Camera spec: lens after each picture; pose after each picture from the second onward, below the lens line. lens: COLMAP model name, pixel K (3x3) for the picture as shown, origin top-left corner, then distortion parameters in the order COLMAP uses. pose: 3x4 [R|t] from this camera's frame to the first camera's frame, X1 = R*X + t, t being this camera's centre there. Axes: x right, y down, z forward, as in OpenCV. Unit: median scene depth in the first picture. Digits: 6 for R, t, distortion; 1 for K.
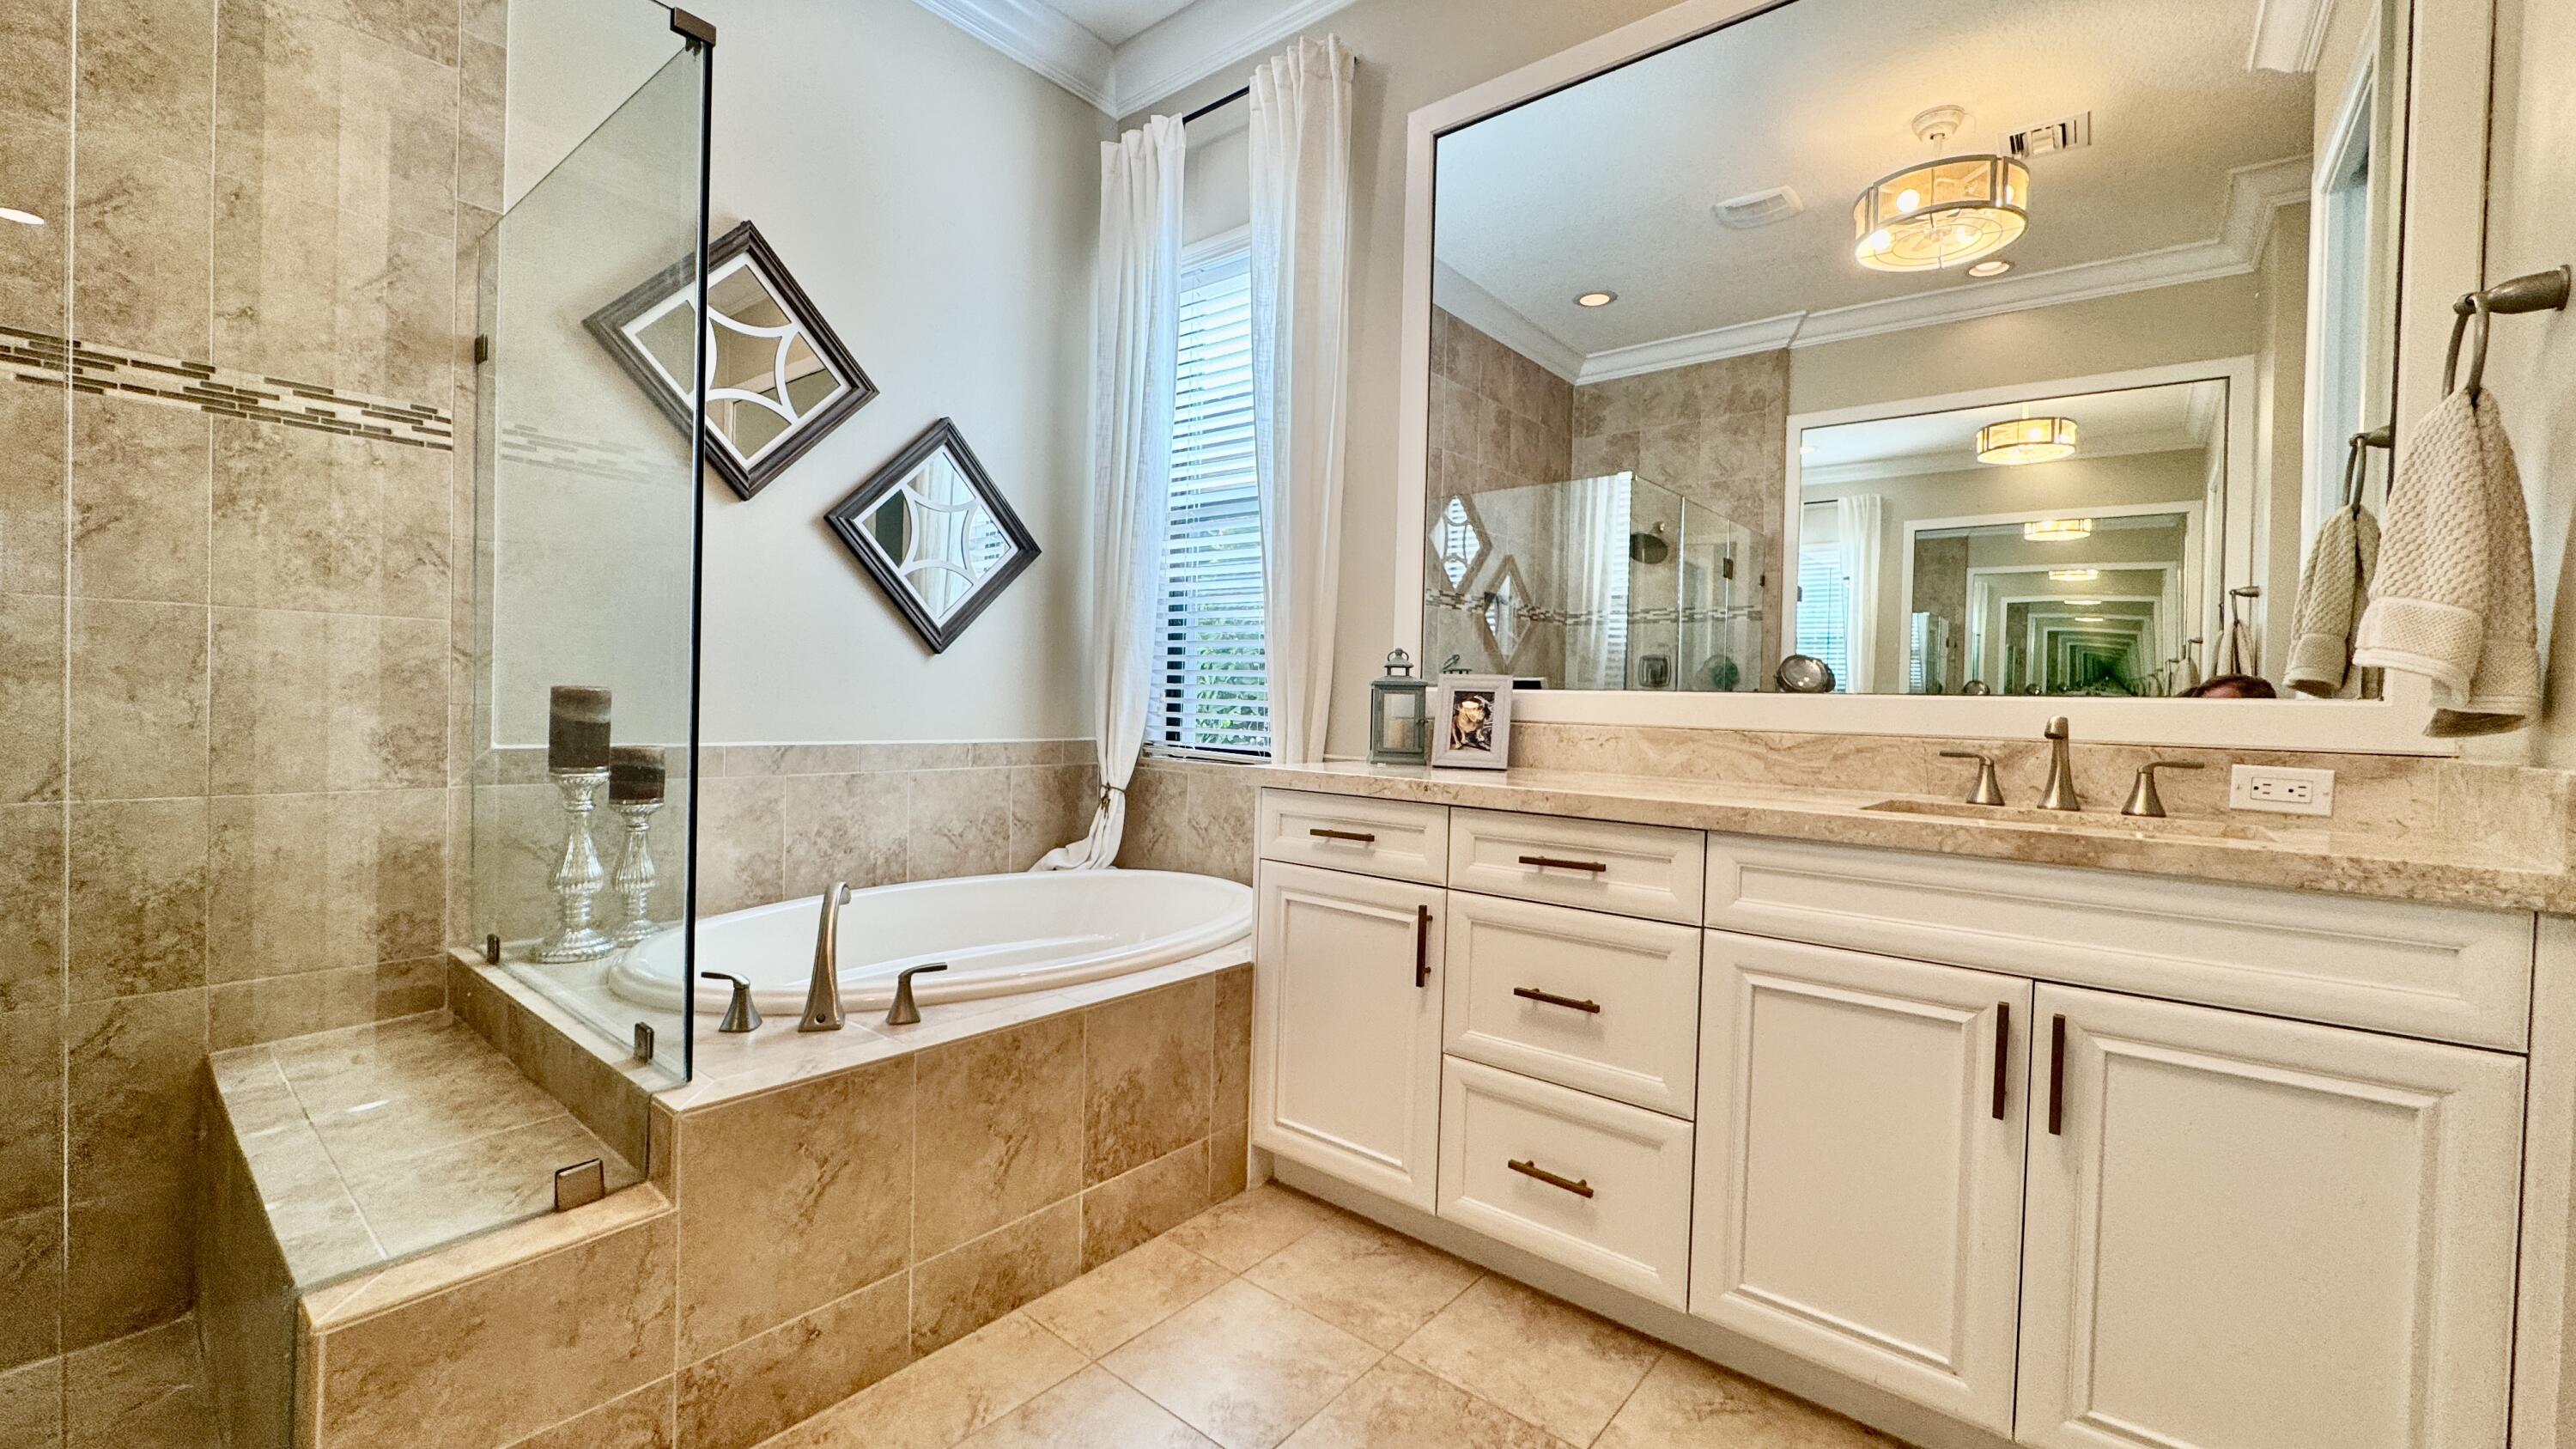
lens RADIAL K [[1013.0, 0, 1296.8], [0, 1013.0, 729.4], [0, 0, 1]] dist [-0.001363, -0.007543]
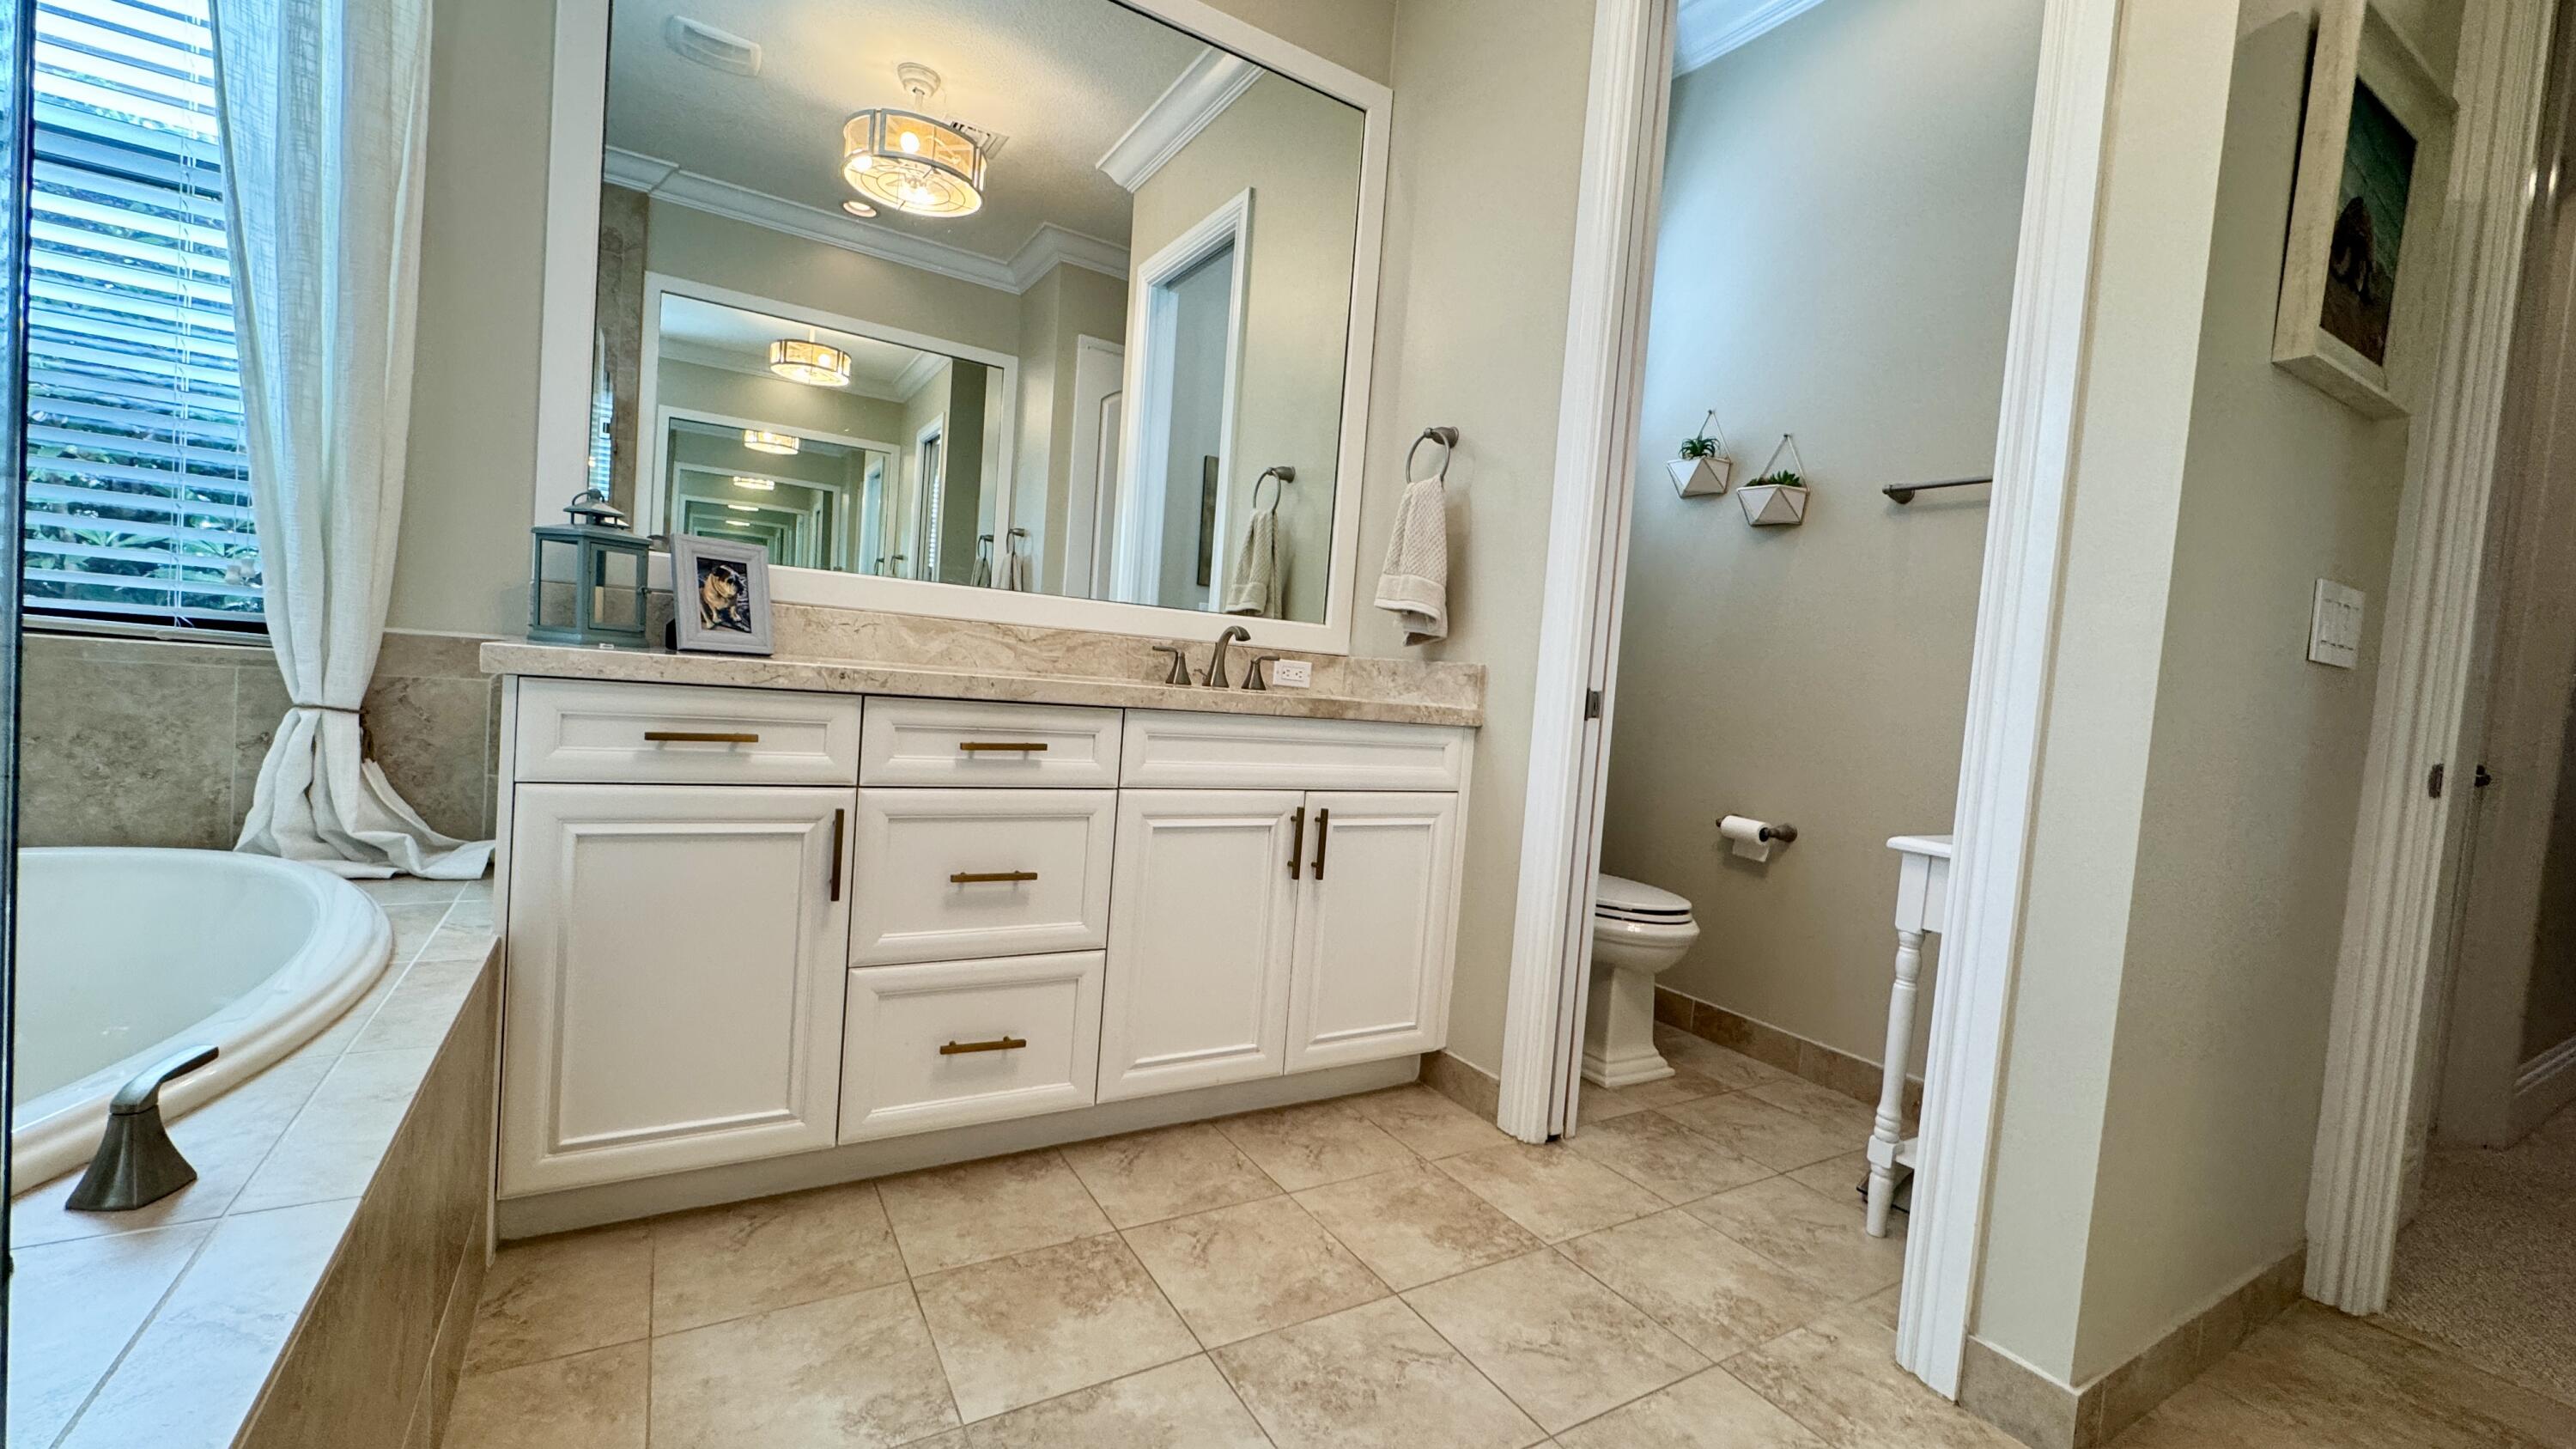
lens RADIAL K [[1019.6, 0, 1285.8], [0, 1019.6, 715.3], [0, 0, 1]] dist [-0.000441, -0.000052]
pose [[0.341012, -0.042642, 0.939091, -0.606293], [-0.047416, 0.996919, 0.062486, 0.020023], [-0.938862, -0.065837, 0.337939, 0.361673]]
